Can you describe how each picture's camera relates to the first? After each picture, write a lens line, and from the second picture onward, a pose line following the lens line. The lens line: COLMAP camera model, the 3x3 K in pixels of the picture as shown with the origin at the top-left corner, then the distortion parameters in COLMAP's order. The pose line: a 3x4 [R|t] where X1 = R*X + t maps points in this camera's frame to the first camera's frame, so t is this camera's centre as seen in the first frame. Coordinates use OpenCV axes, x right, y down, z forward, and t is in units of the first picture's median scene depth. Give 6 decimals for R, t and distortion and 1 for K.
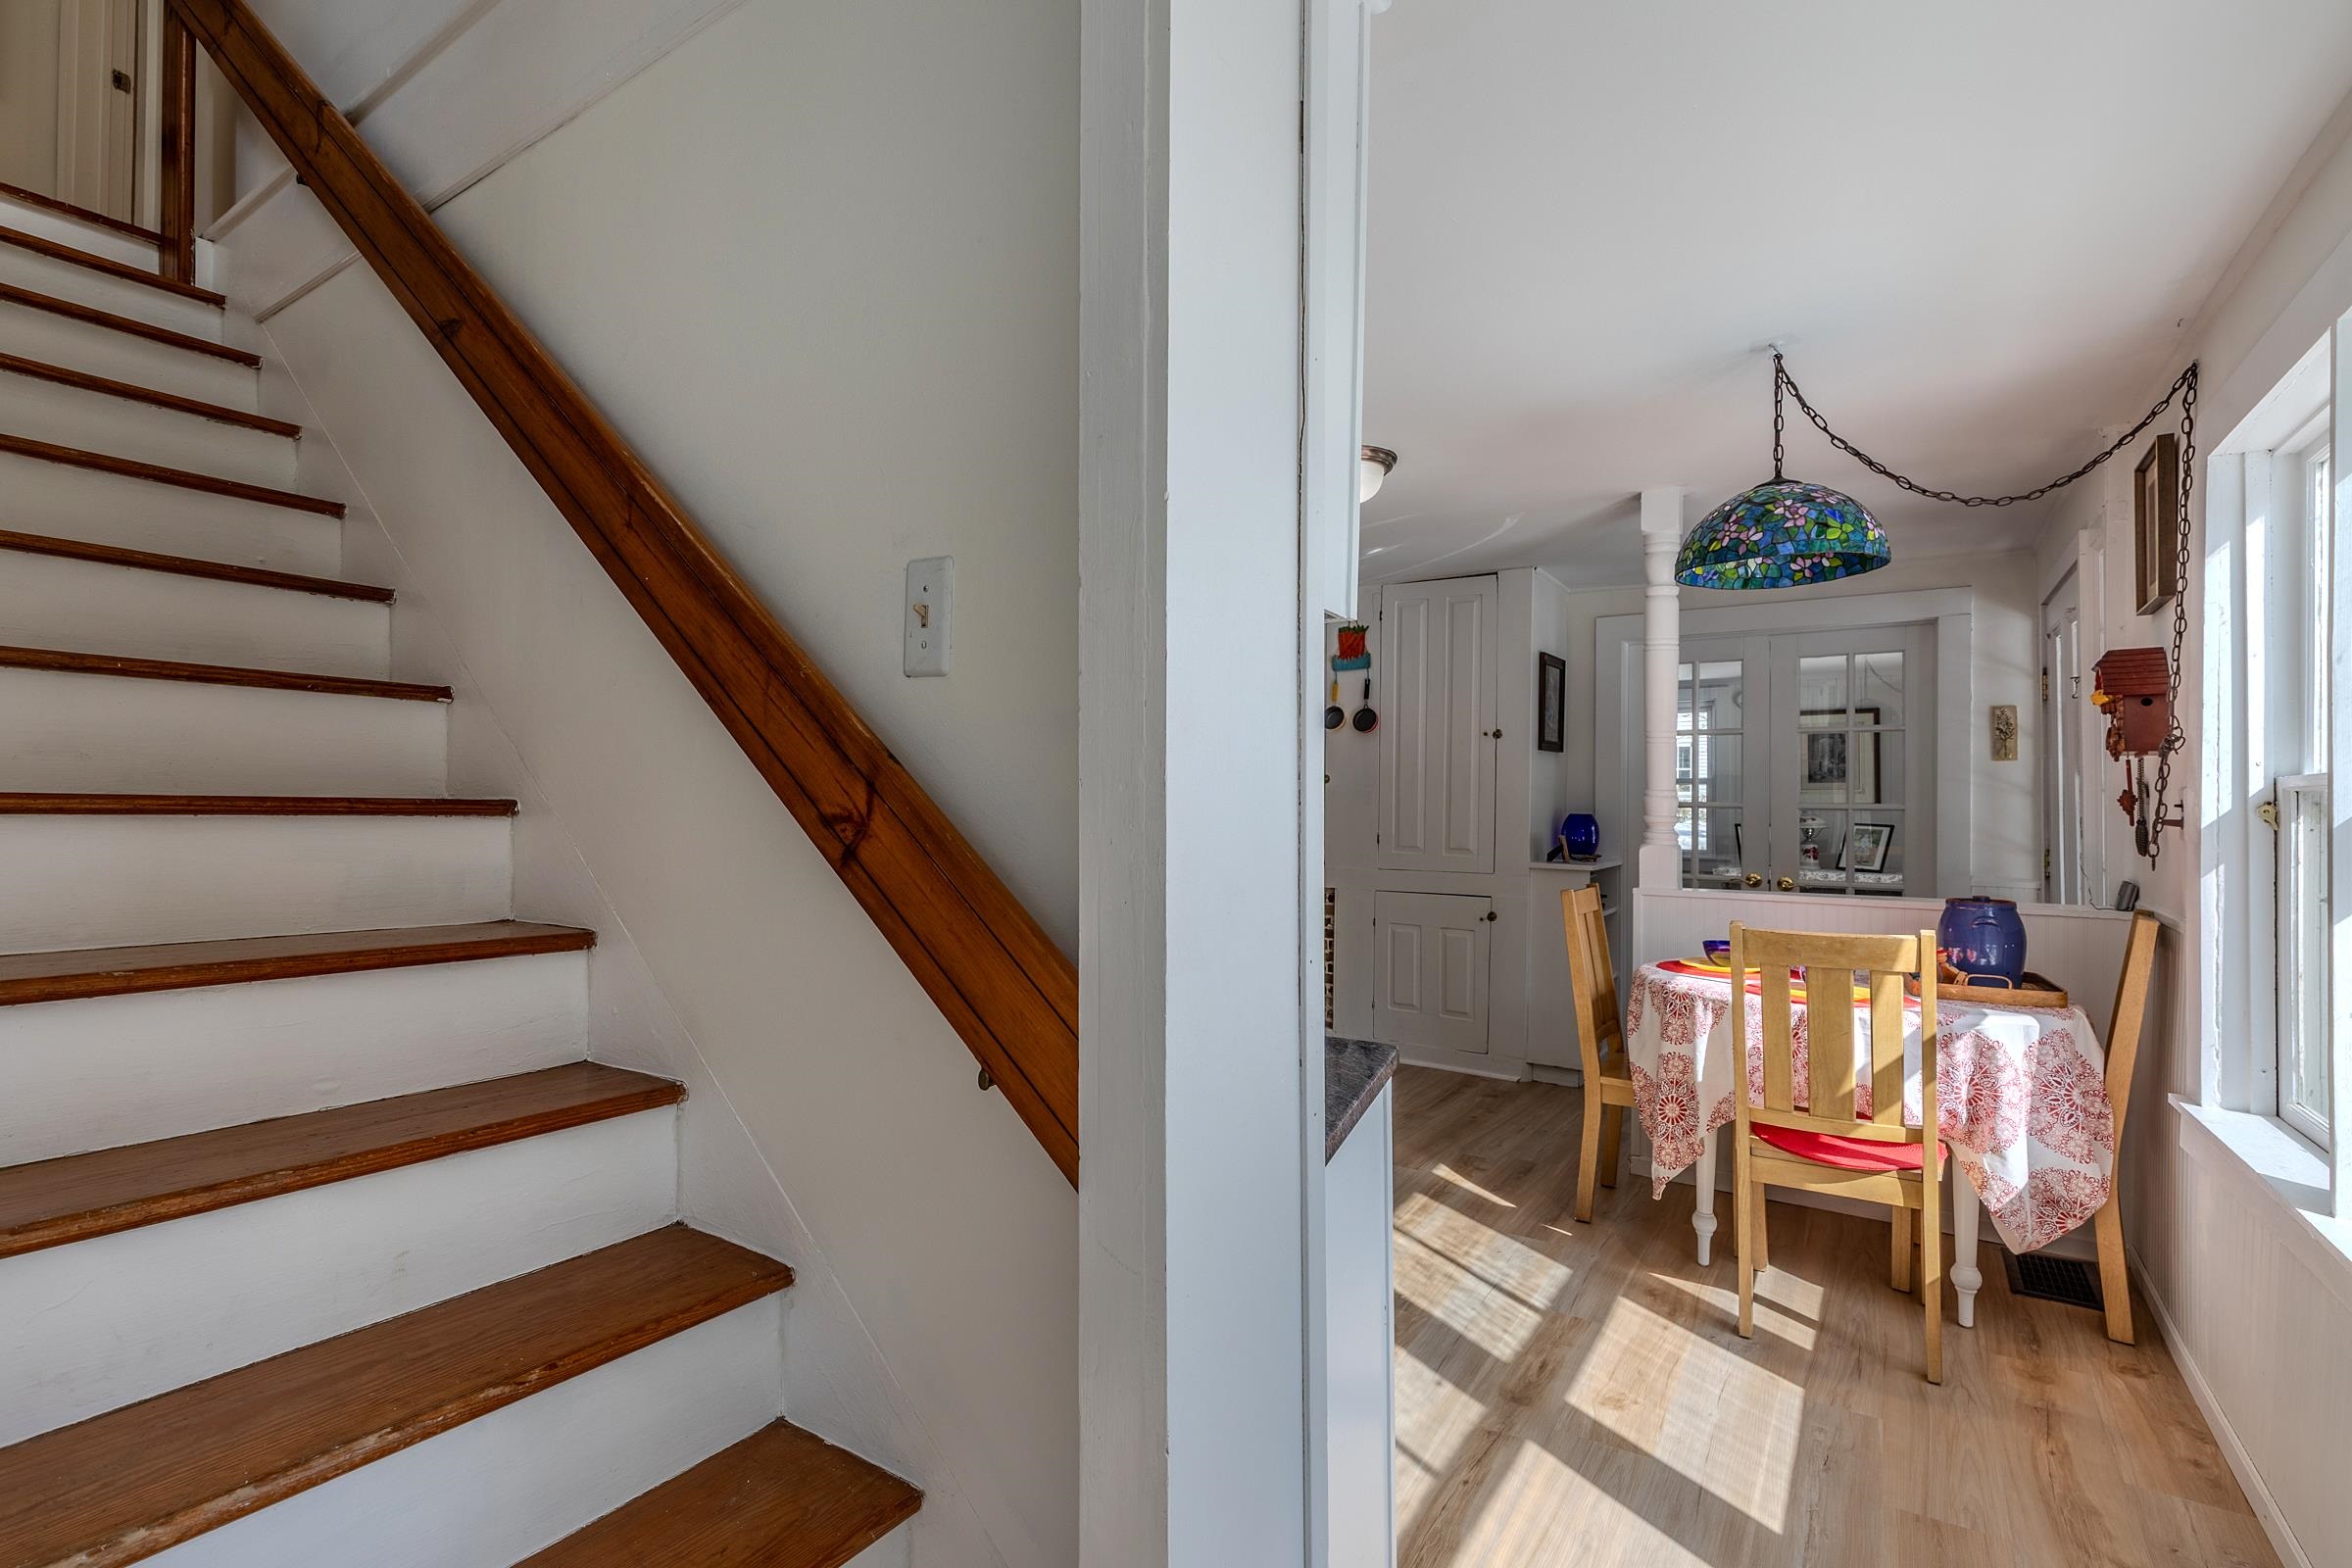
lens RADIAL K [[1067.3, 0, 1189.0], [0, 1067.3, 796.7], [0, 0, 1]] dist [0.036826, -0.000211]
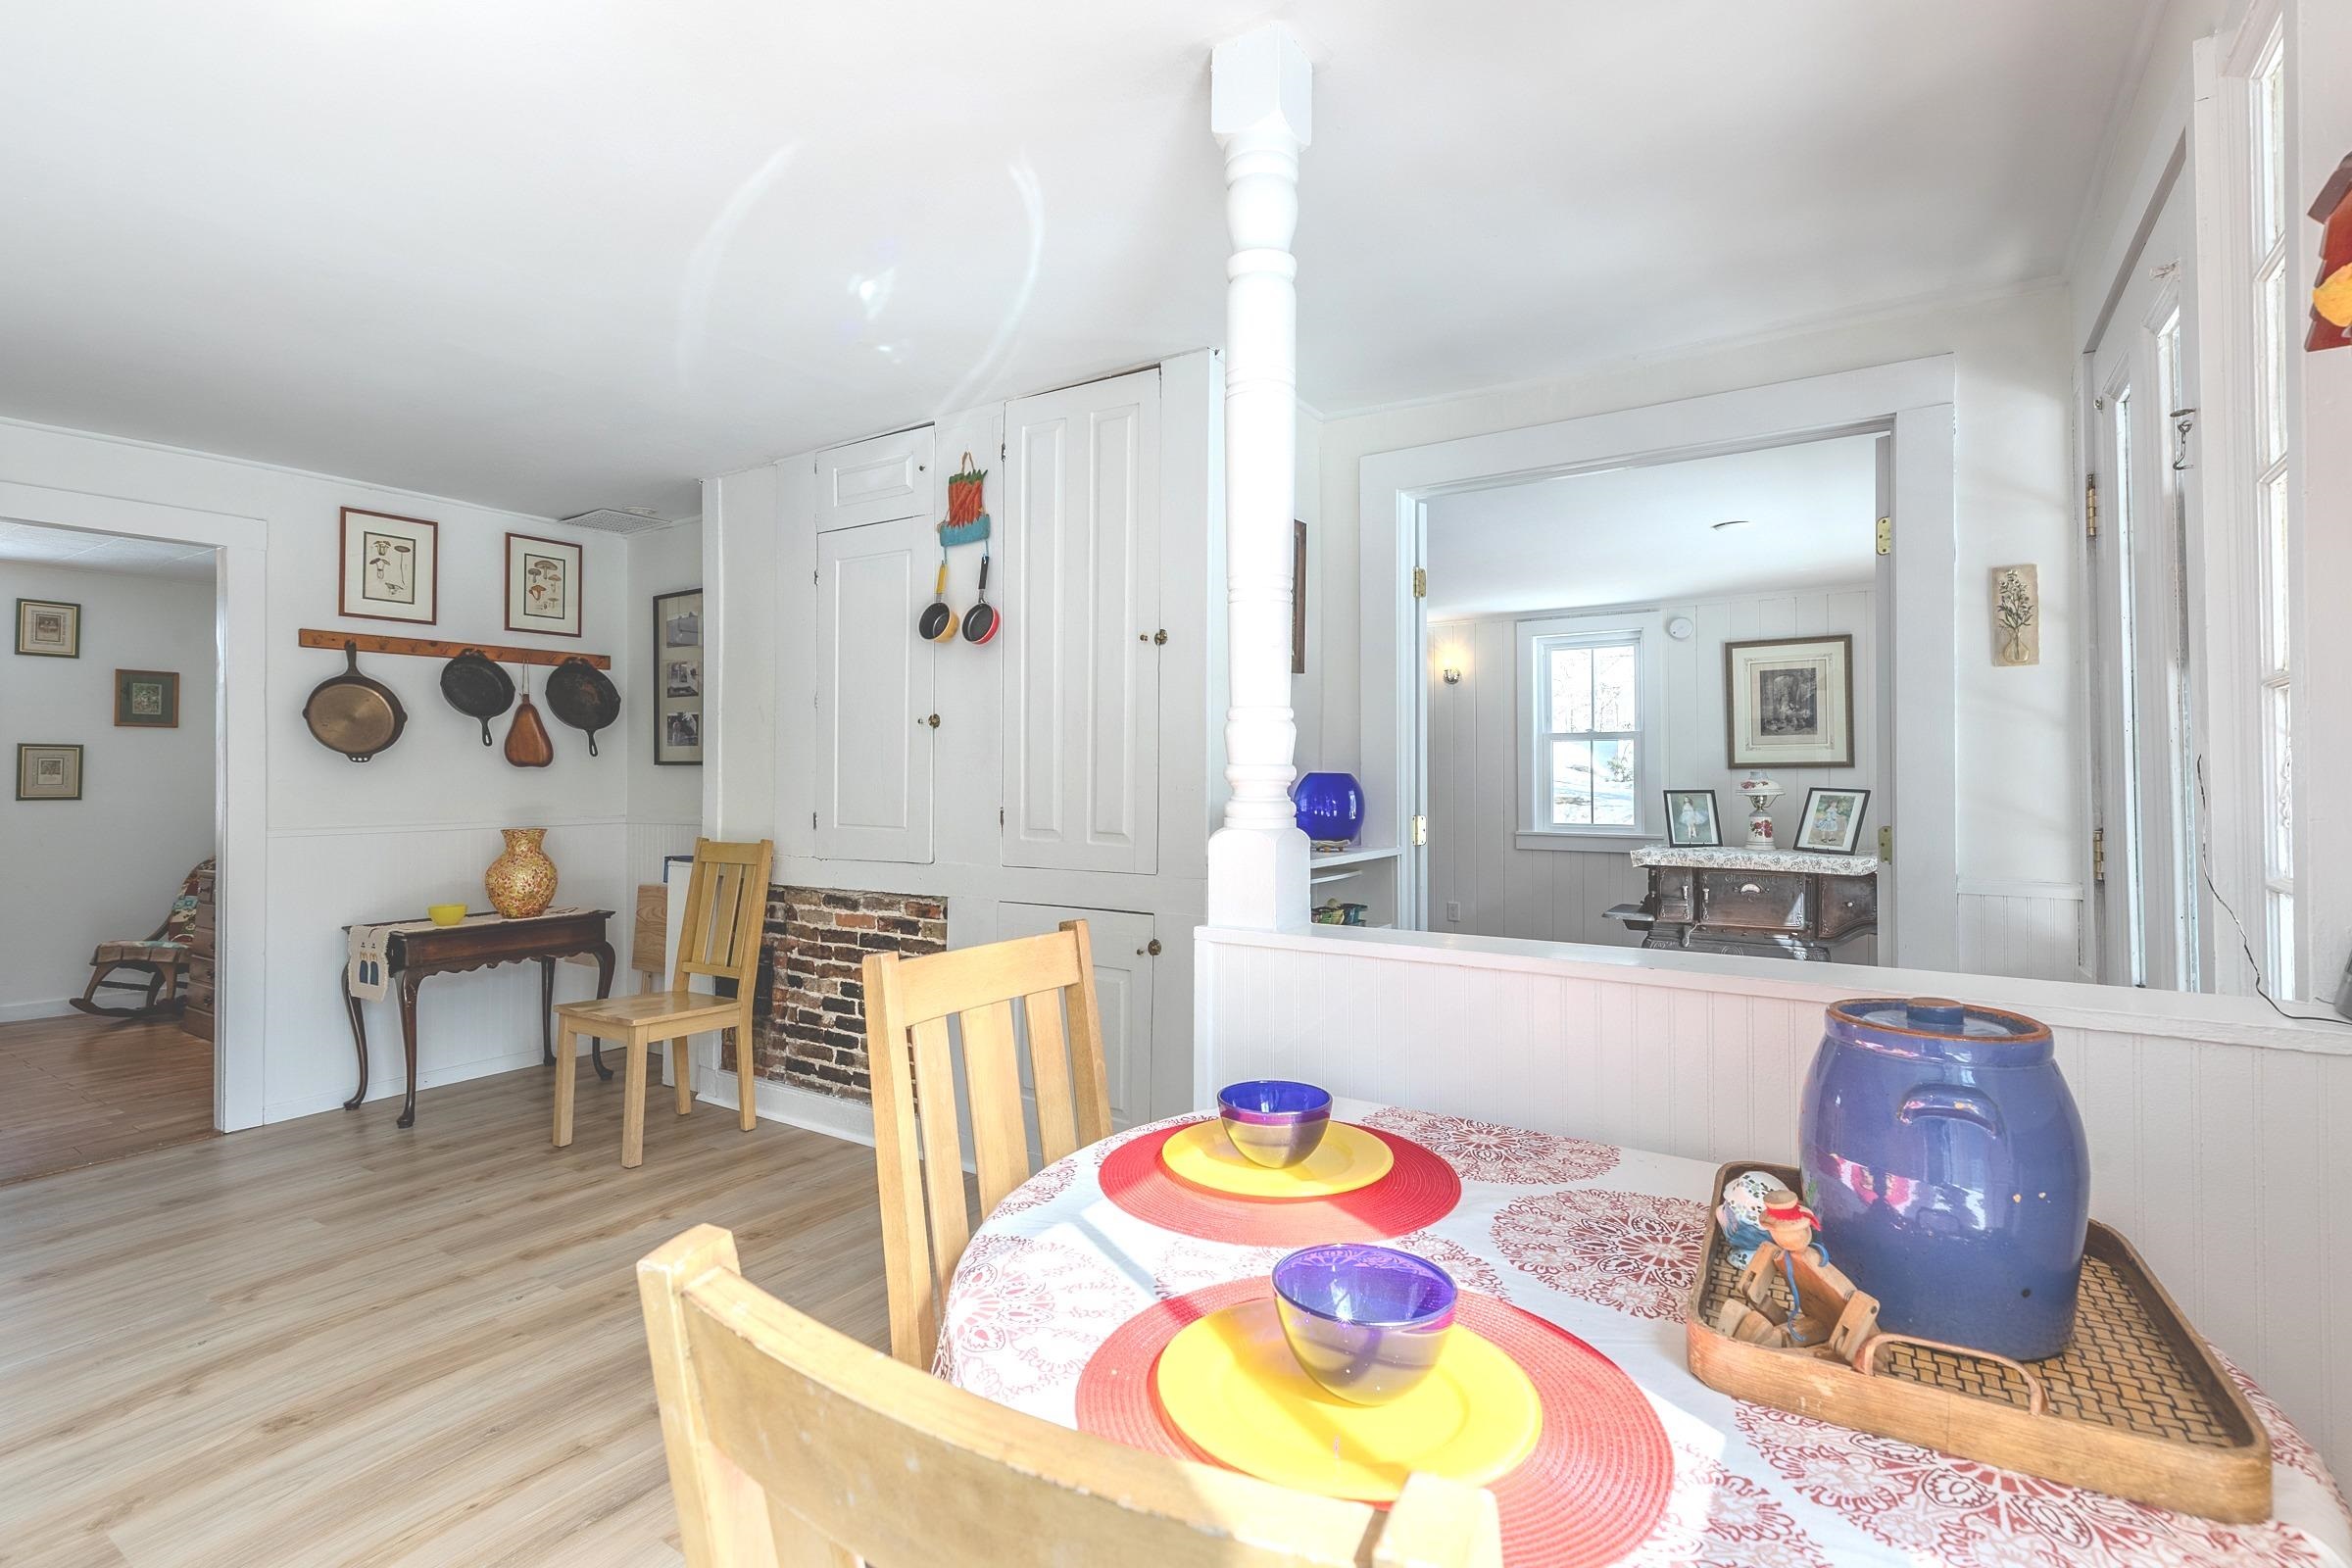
lens RADIAL K [[1091.0, 0, 1172.4], [0, 1091.0, 770.2], [0, 0, 1]] dist [0.014885, -0.000449]
pose [[0.999879, -0.008587, -0.012949, 0.300593], [0.008582, 0.999963, -0.000394, 0.014703], [0.012952, 0.000283, 0.999916, 0.399970]]
